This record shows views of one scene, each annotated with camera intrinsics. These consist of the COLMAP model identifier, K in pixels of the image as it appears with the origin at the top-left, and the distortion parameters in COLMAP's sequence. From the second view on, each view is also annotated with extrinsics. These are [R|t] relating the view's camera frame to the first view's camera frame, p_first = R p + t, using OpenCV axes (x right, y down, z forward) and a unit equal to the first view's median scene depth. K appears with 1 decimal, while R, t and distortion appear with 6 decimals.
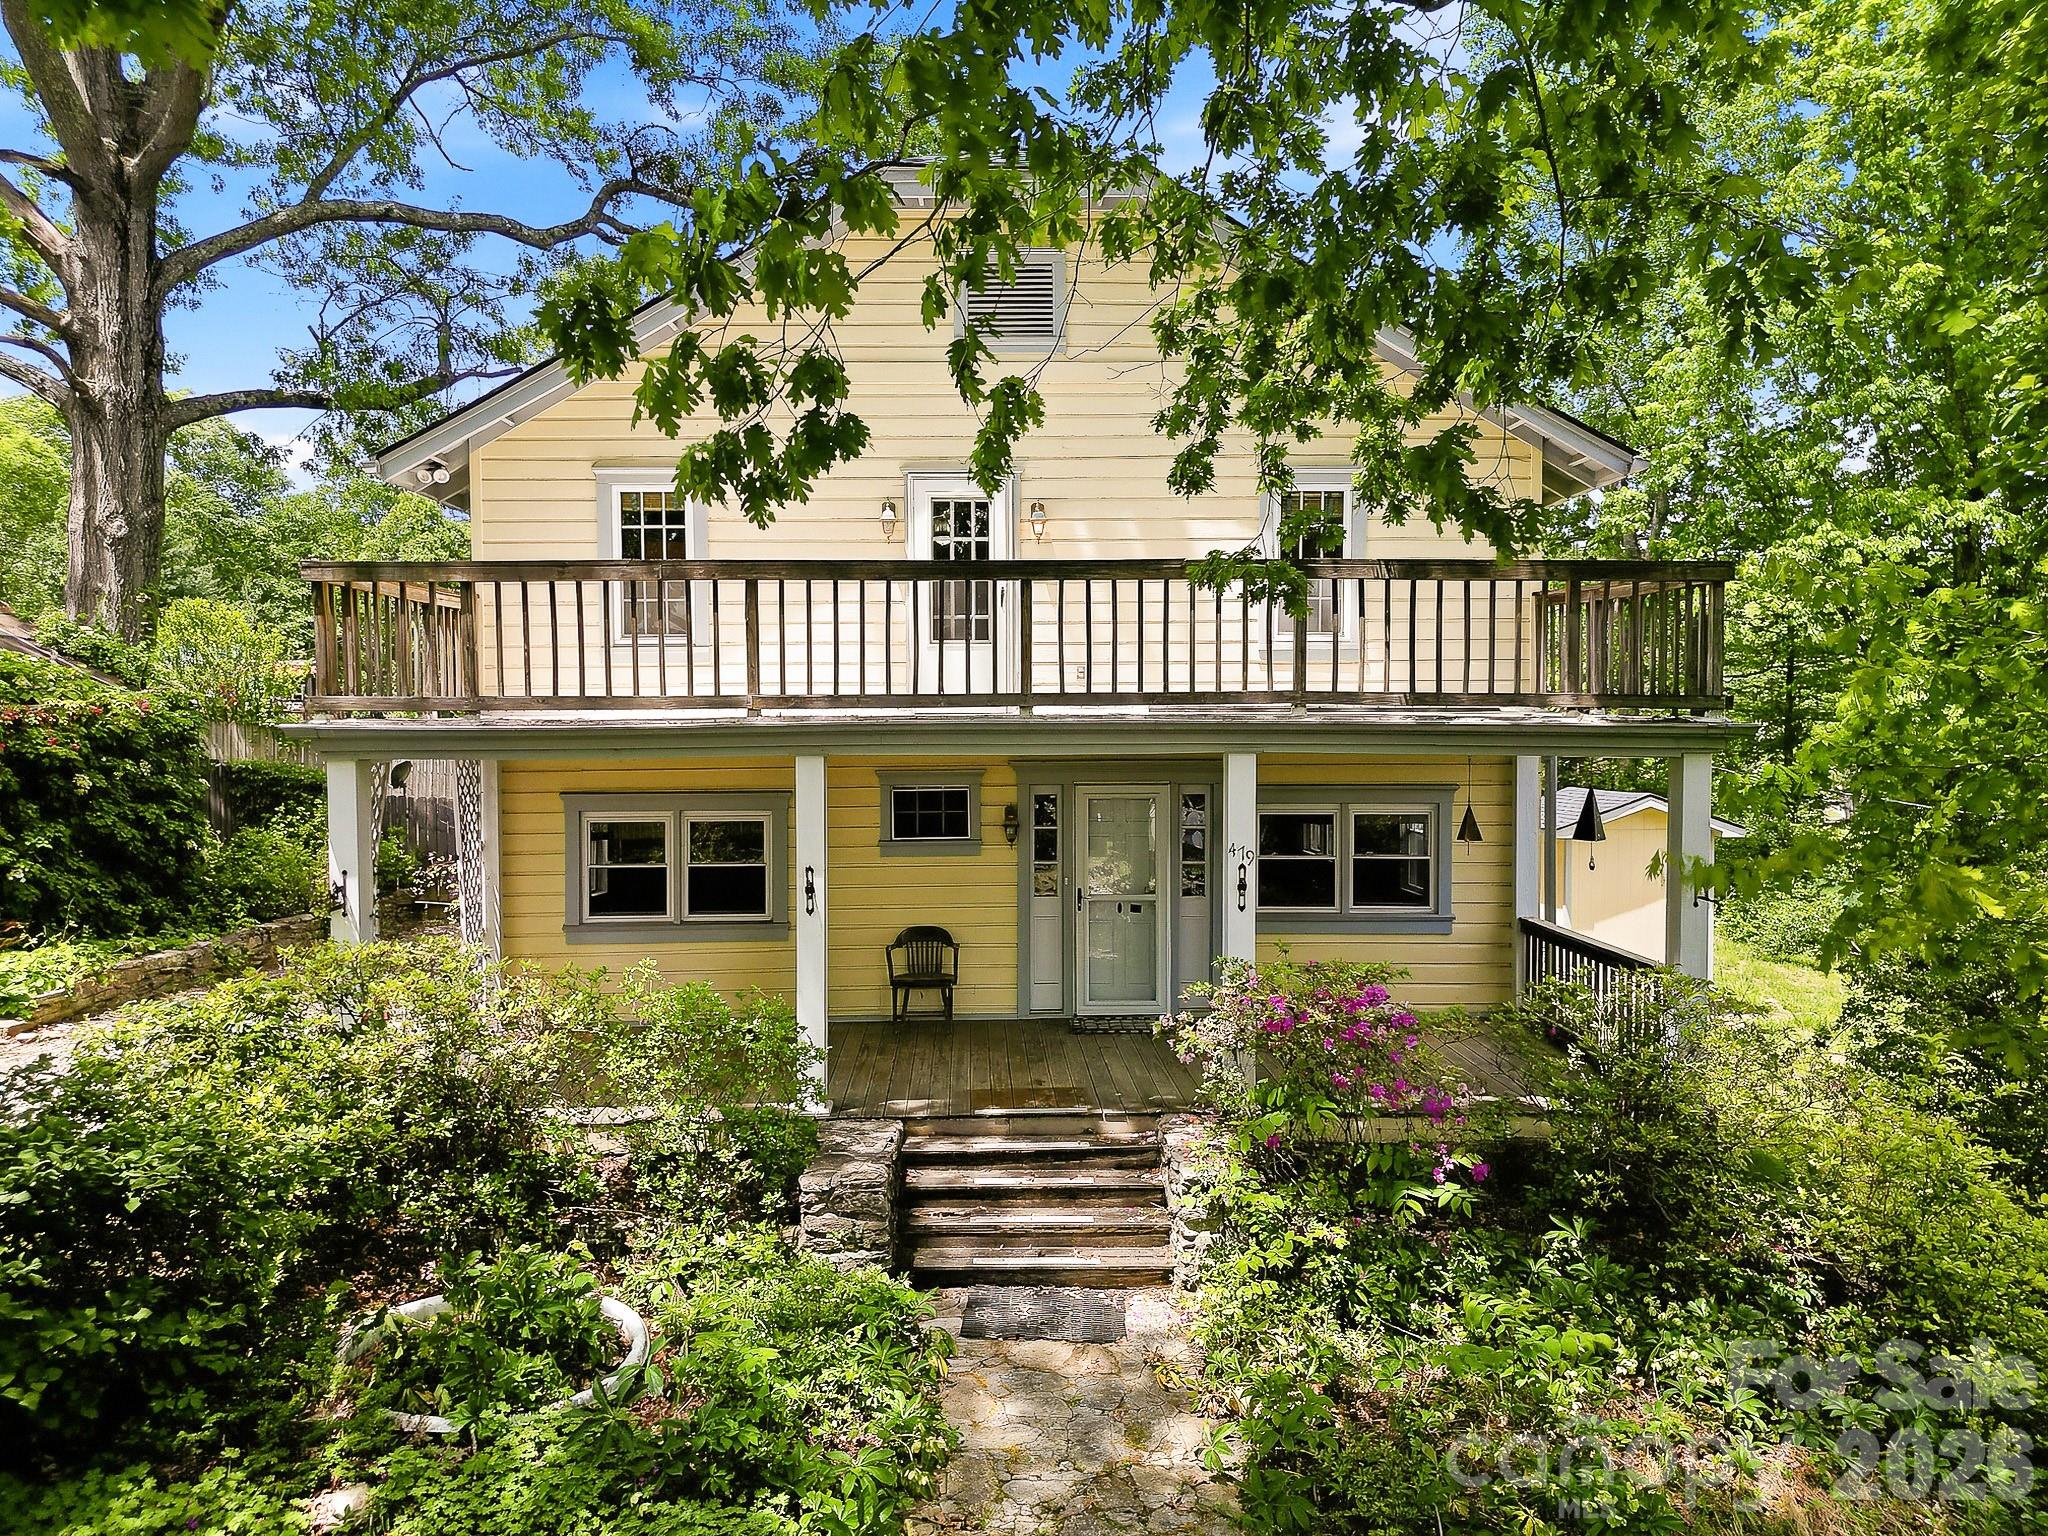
lens RADIAL K [[1425.4, 0, 1025.2], [0, 1425.4, 769.2], [0, 0, 1]] dist [0.035229, -0.005237]
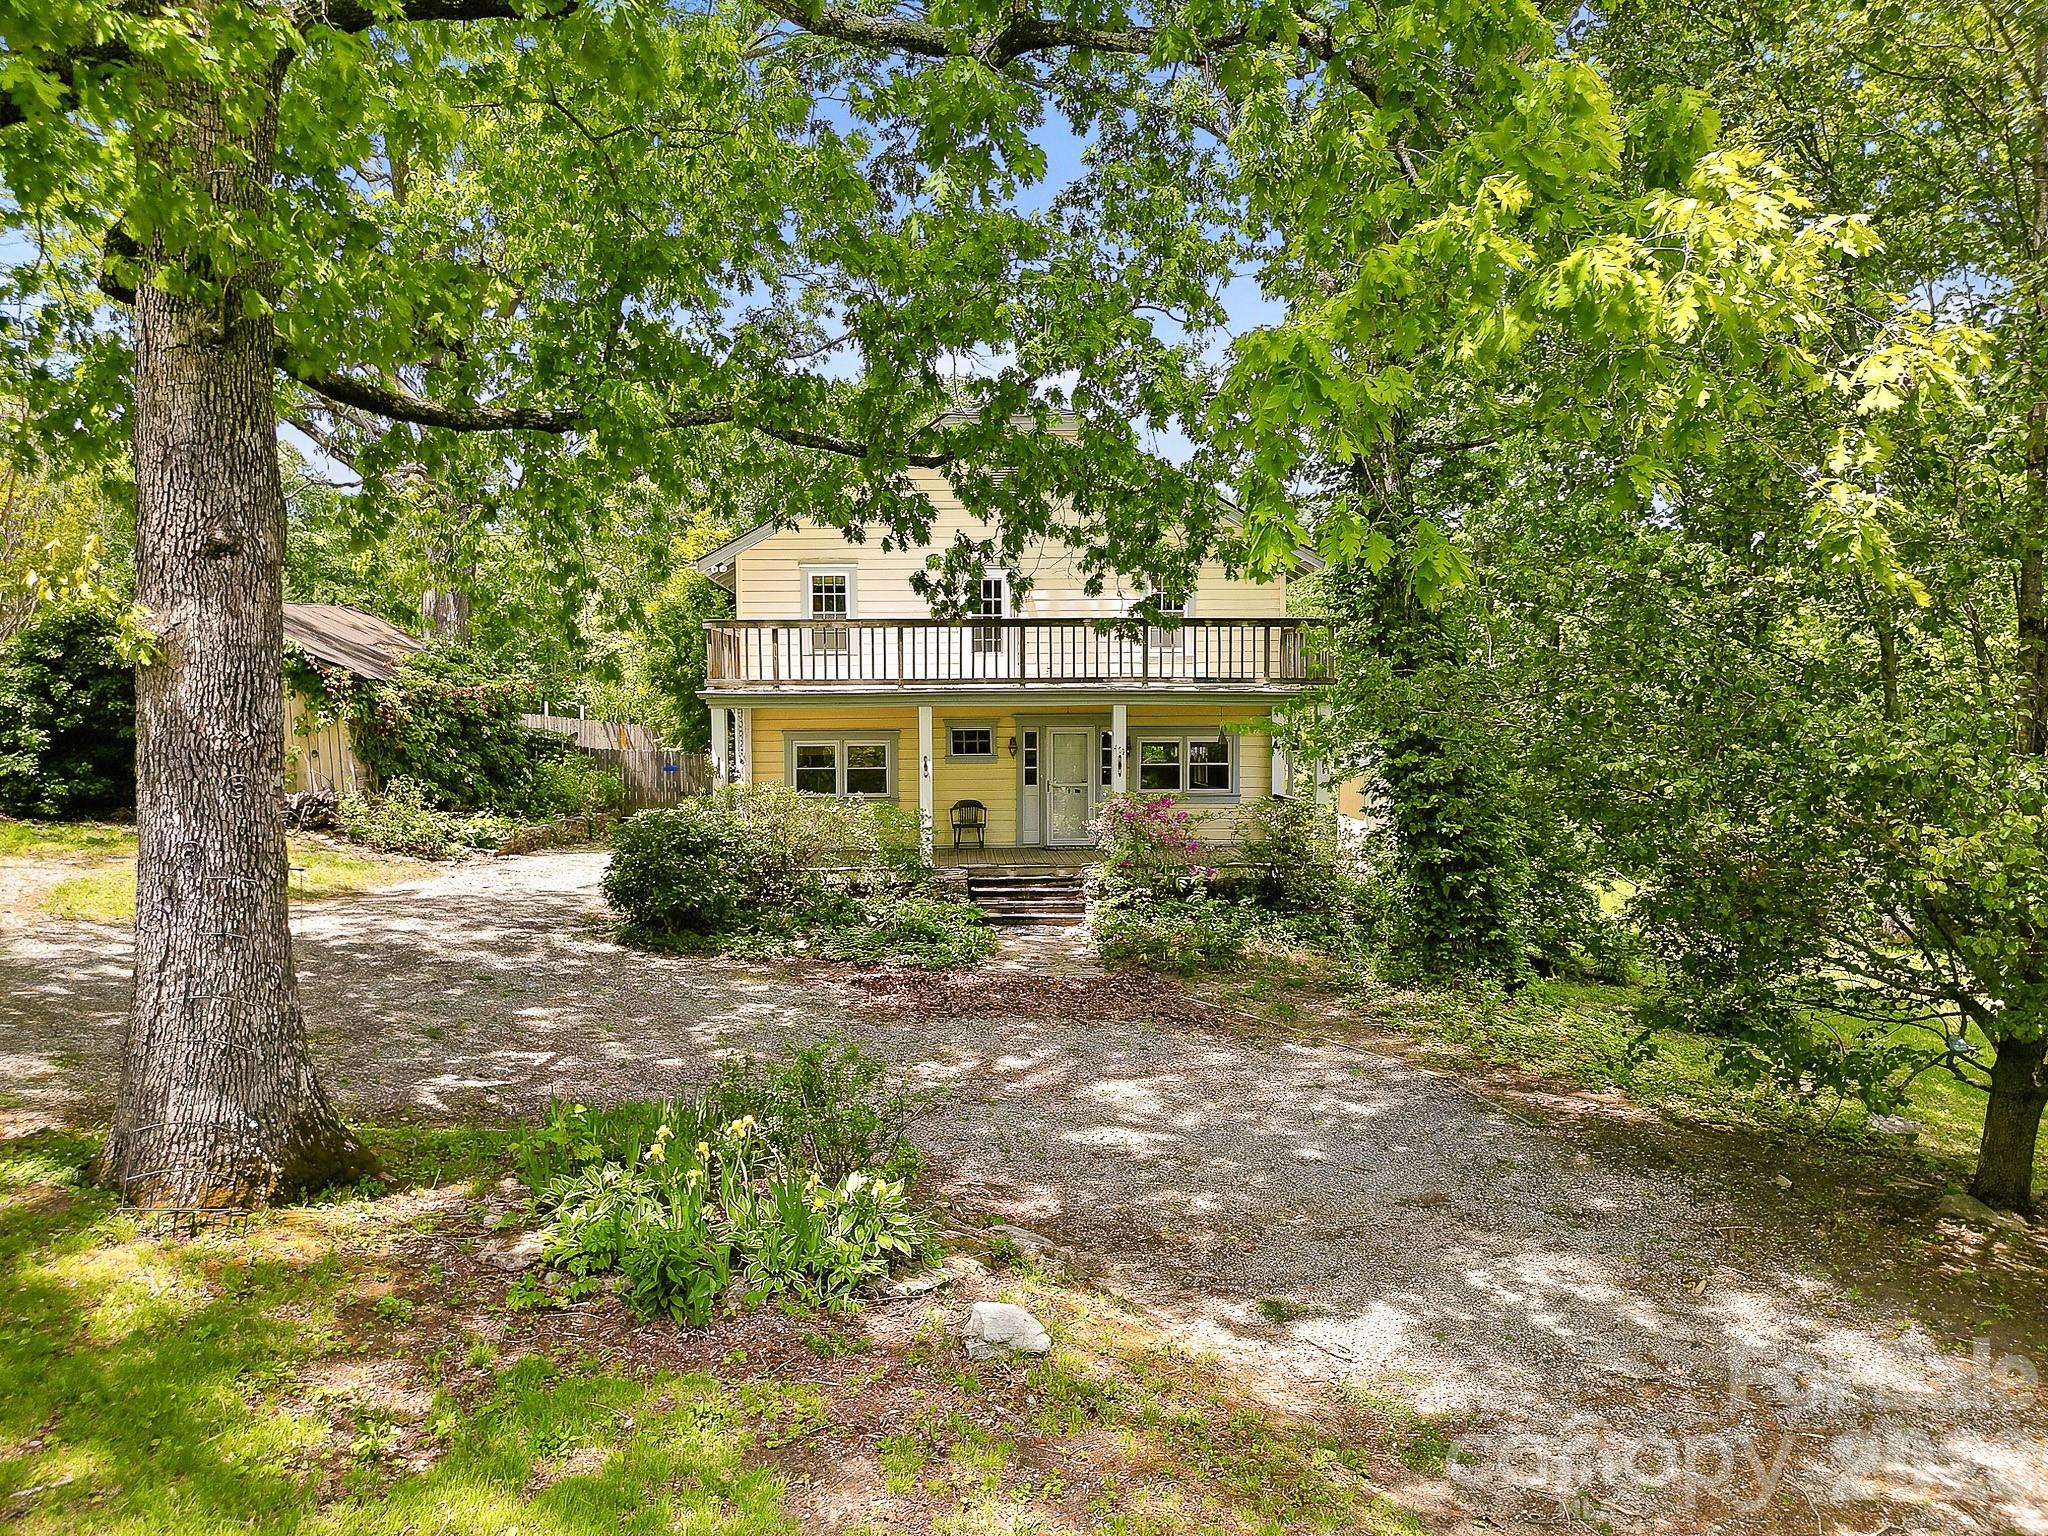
lens RADIAL K [[1425.4, 0, 1021.4], [0, 1425.4, 770.5], [0, 0, 1]] dist [0.035229, -0.005237]
pose [[0.999909, -0.001406, 0.013410, -0.028133], [0.001373, 0.999996, 0.002449, 0.075279], [-0.013414, -0.002431, 0.999907, -1.075443]]
